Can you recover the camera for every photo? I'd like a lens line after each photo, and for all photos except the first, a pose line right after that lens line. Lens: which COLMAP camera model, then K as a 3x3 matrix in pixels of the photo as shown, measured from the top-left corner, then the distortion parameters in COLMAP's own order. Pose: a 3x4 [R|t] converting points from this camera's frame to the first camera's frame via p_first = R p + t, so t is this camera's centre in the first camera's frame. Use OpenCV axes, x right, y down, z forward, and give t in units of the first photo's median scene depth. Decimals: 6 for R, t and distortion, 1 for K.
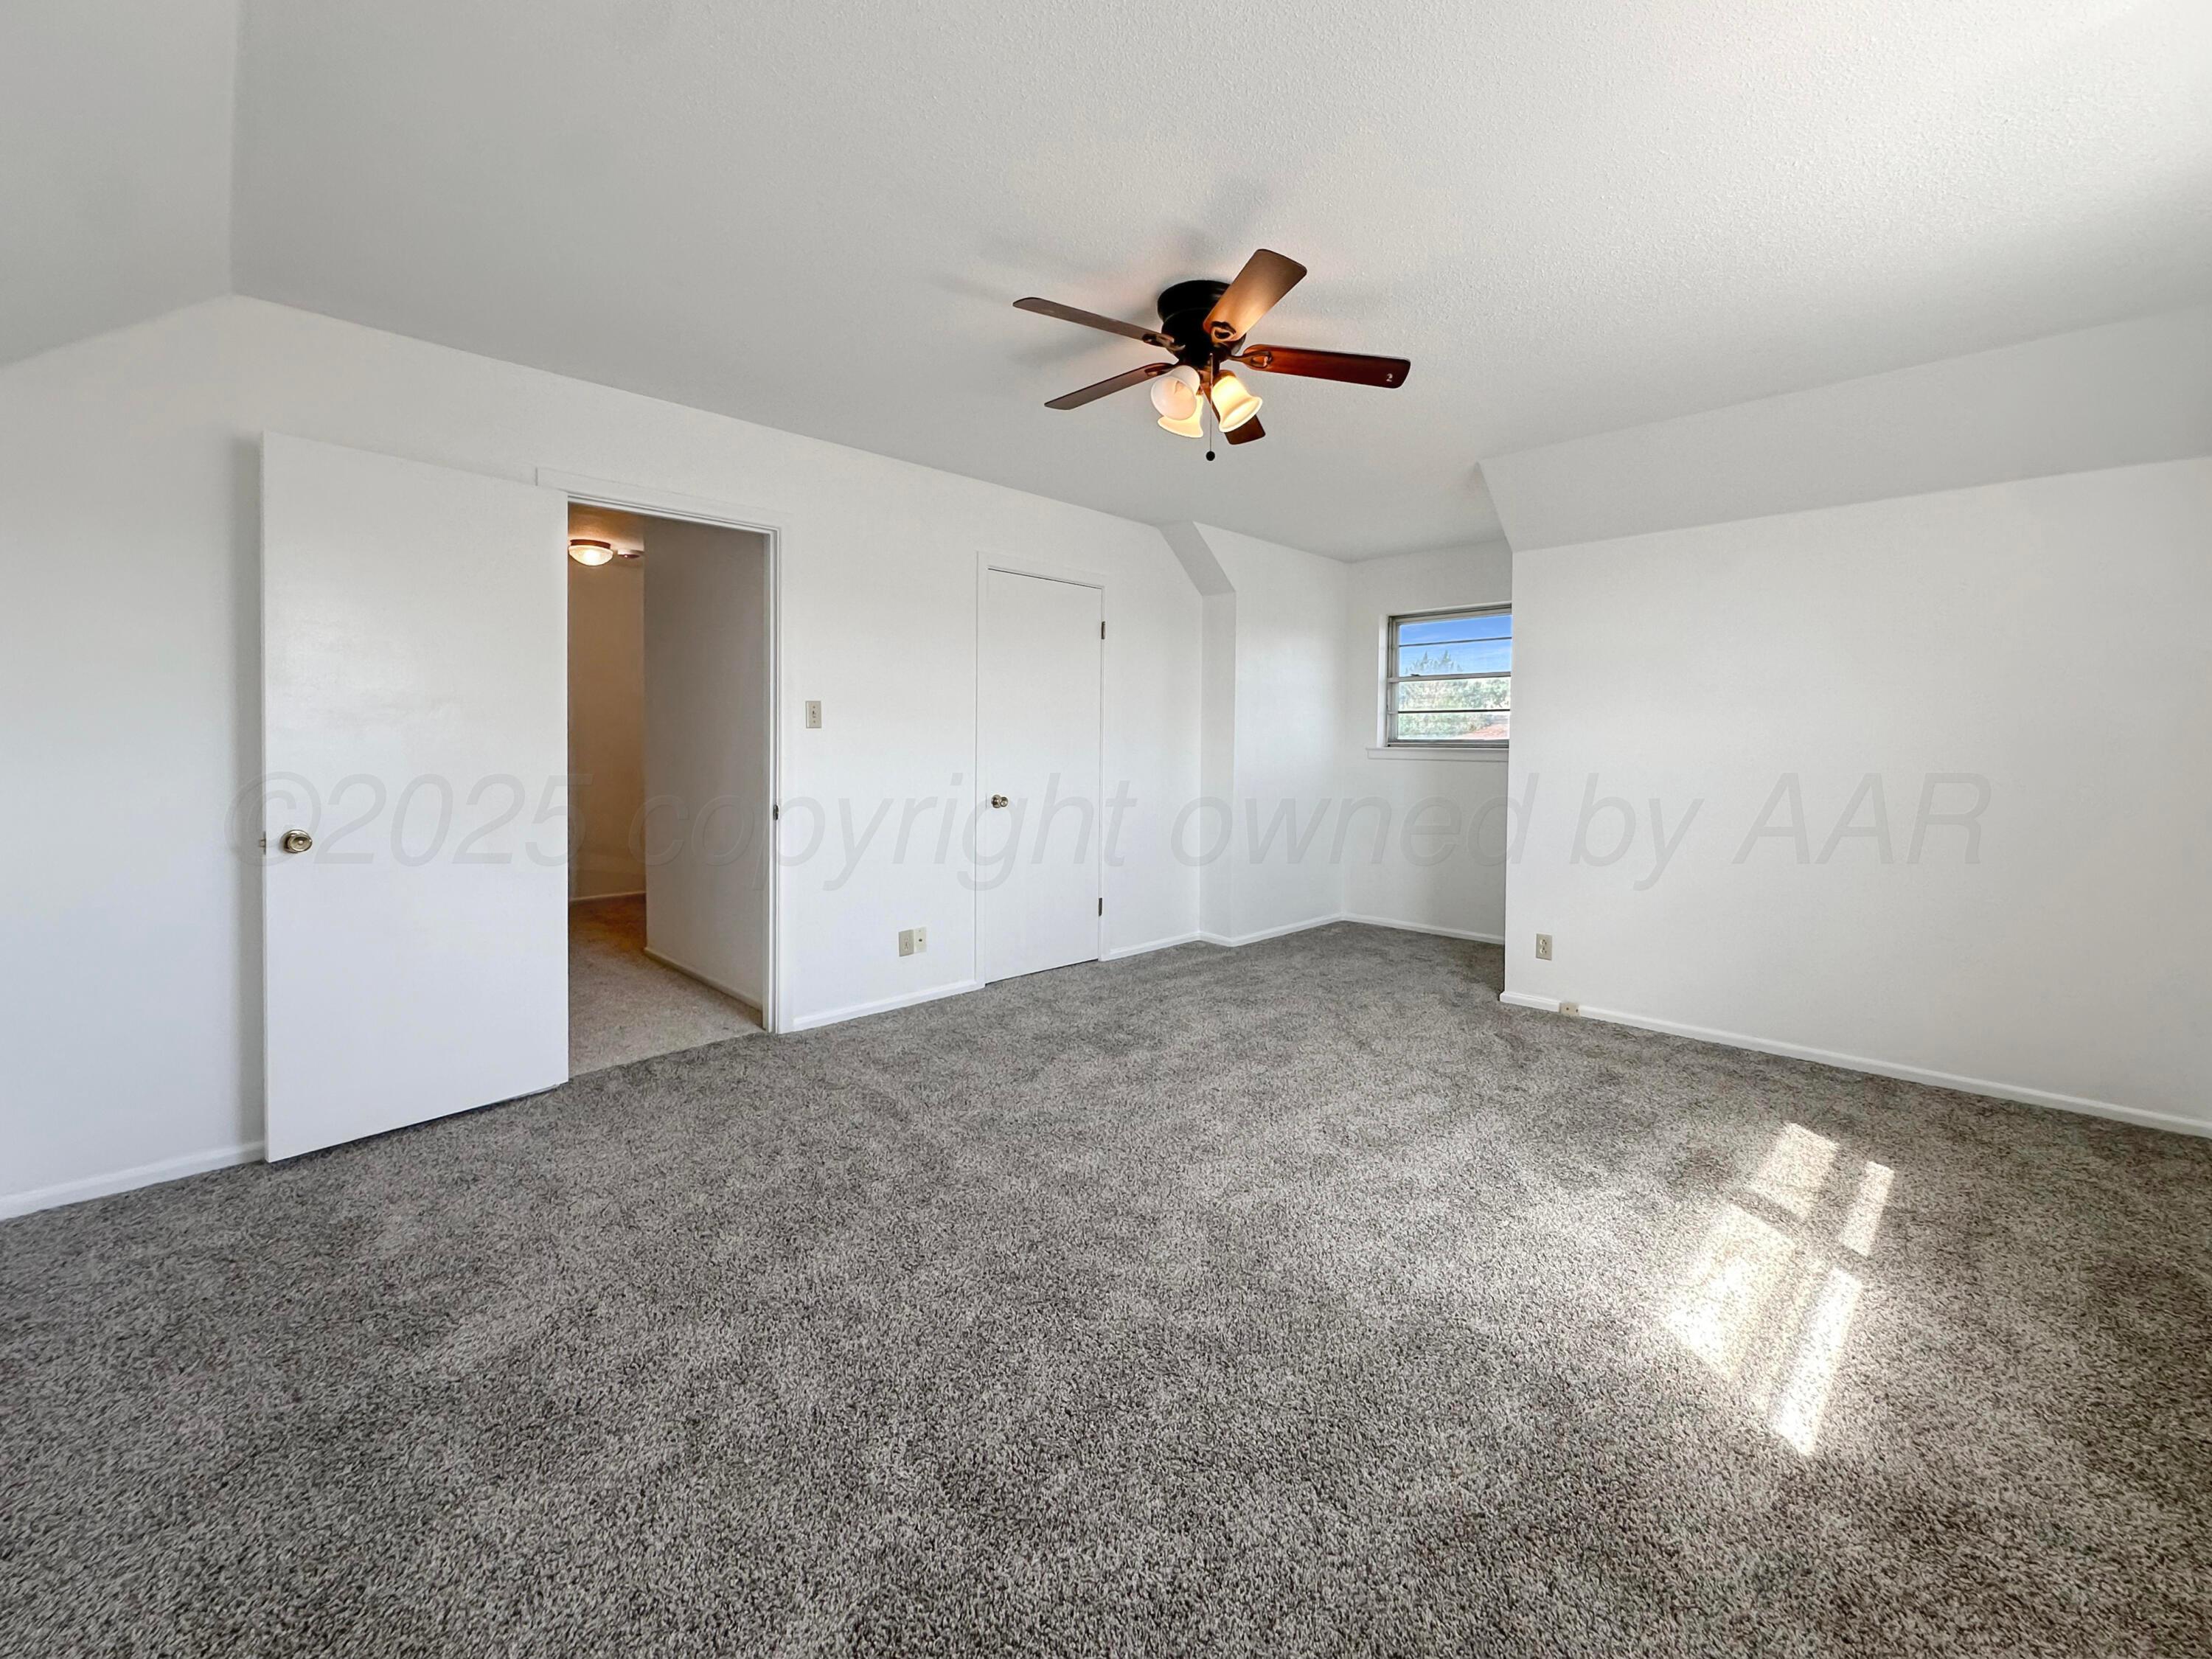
lens RADIAL K [[900.7, 0, 1109.6], [0, 900.7, 765.4], [0, 0, 1]] dist [0.001040, 0.000219]
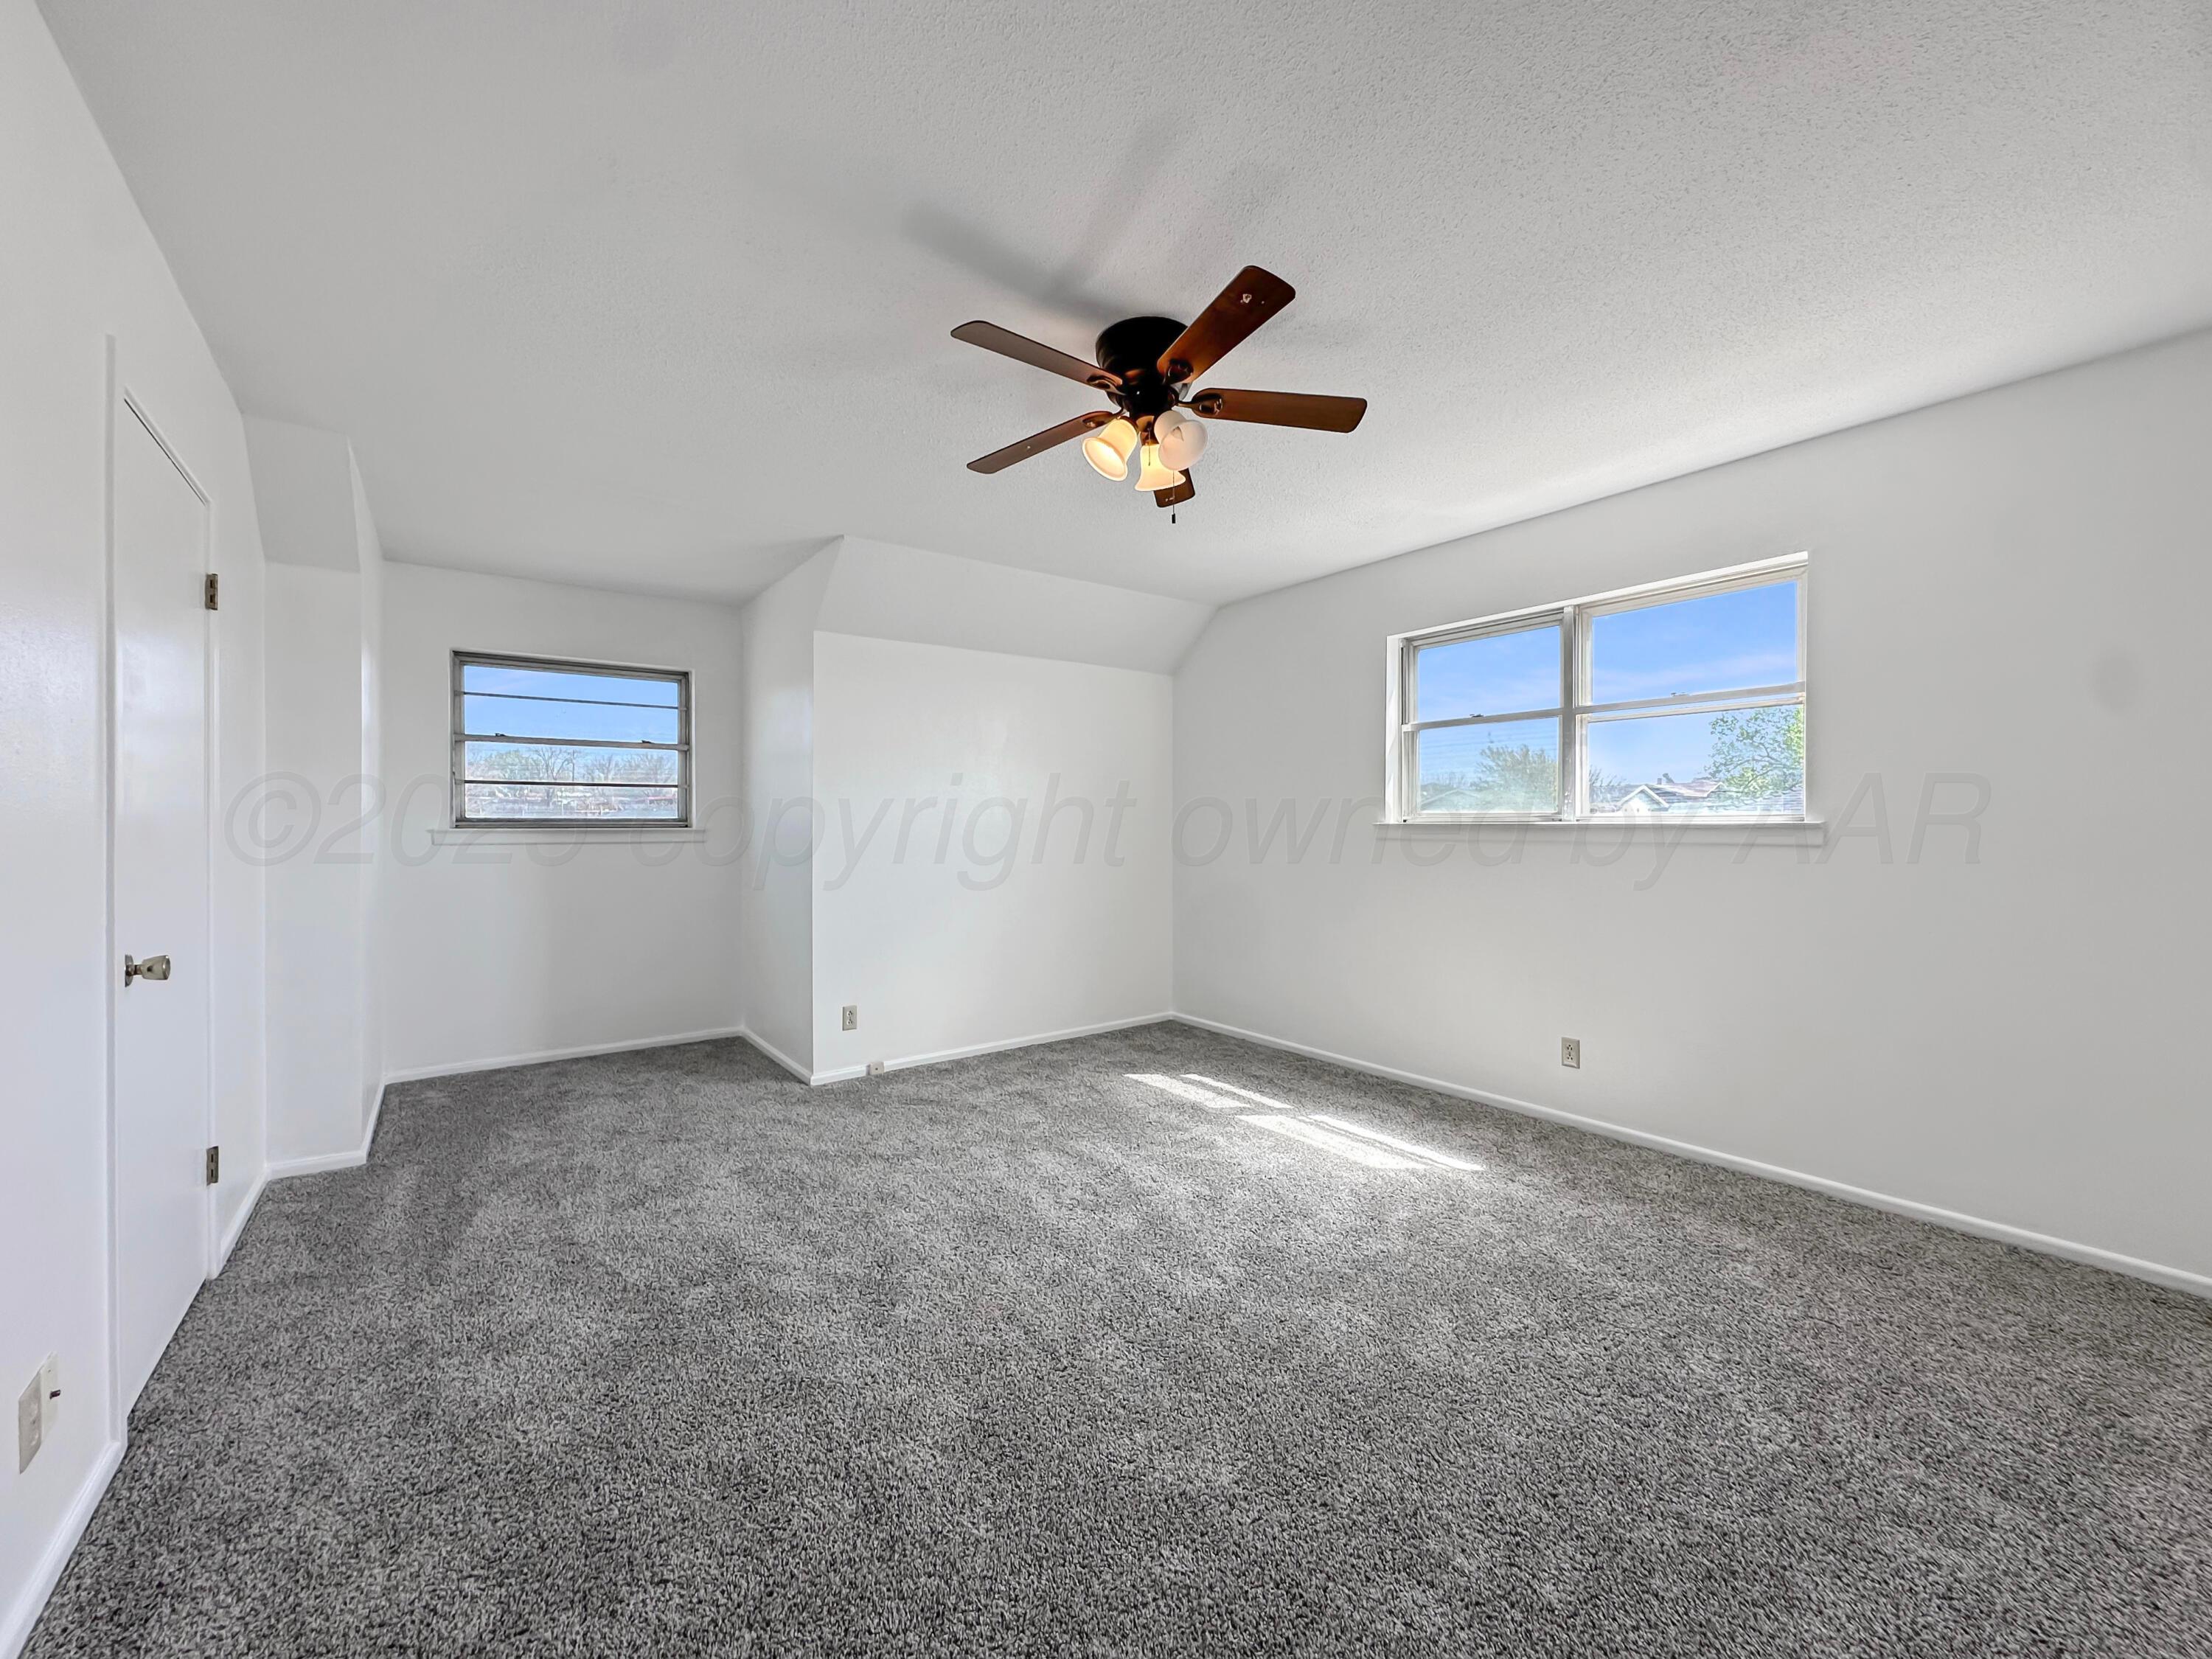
lens RADIAL K [[918.2, 0, 1097.0], [0, 918.2, 824.6], [0, 0, 1]] dist [-0.003334, -0.000118]
pose [[0.169498, -0.013781, 0.985434, -0.796210], [0.035200, 0.999349, 0.007921, -0.027448], [-0.984902, 0.033344, 0.169873, 0.854482]]
